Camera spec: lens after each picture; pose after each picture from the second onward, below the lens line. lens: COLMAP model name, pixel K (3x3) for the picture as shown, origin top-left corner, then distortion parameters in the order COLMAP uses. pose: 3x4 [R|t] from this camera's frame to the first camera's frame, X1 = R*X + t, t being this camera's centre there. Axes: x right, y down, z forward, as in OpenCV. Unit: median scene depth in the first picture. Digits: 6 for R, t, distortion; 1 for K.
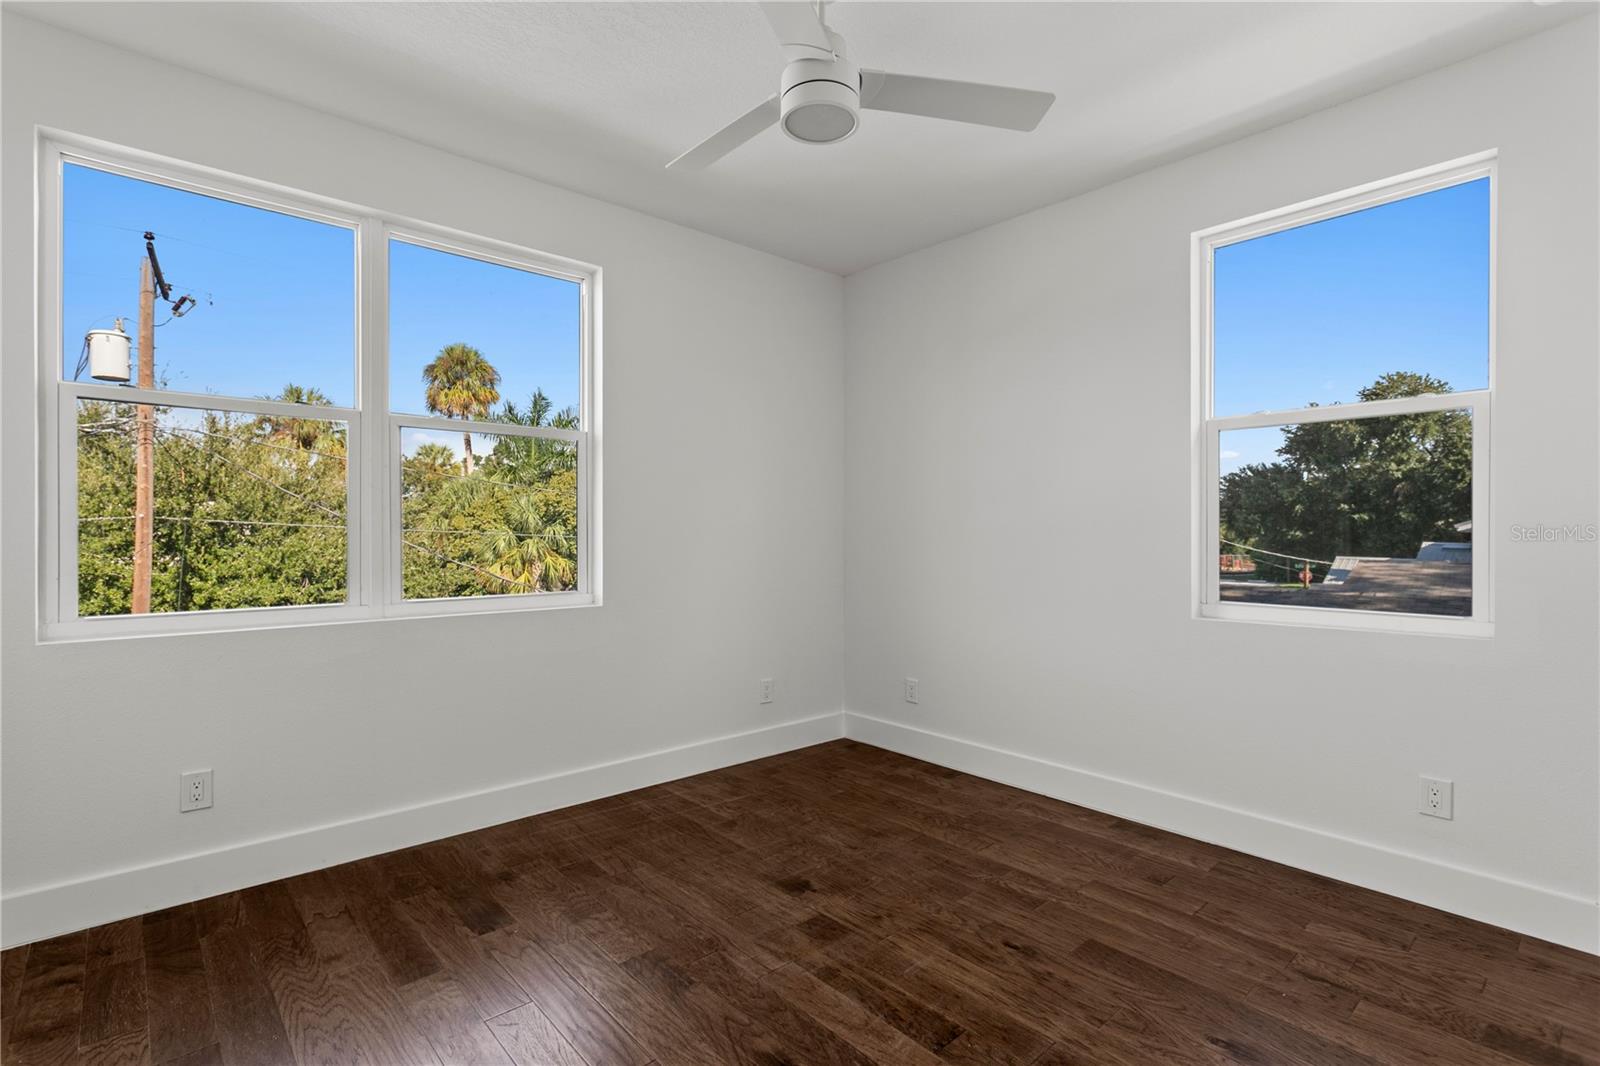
lens RADIAL K [[754.8, 0, 794.2], [0, 754.8, 536.8], [0, 0, 1]] dist [0.001105, -0.000623]
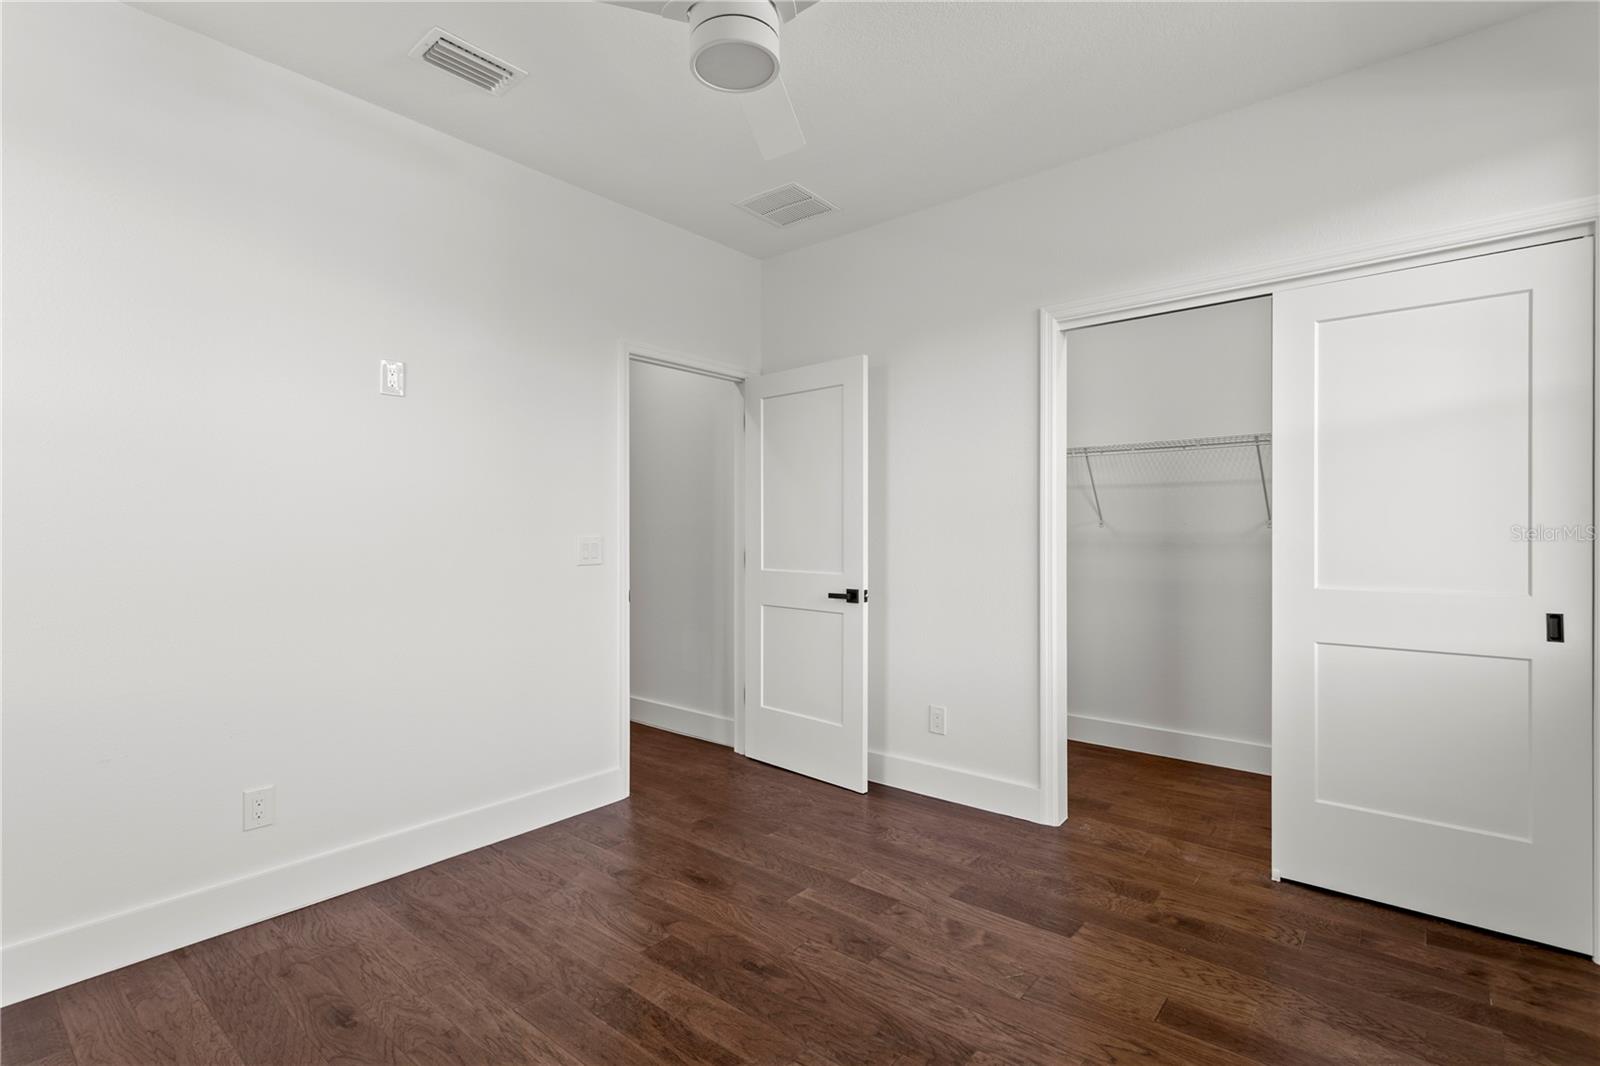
lens RADIAL K [[754.8, 0, 799.8], [0, 754.8, 533.0], [0, 0, 1]] dist [0.001105, -0.000623]
pose [[-0.988651, 0.001877, -0.150222, 0.097840], [0.000065, 0.999927, 0.012066, -0.019061], [0.150233, 0.011919, -0.988579, 2.015726]]
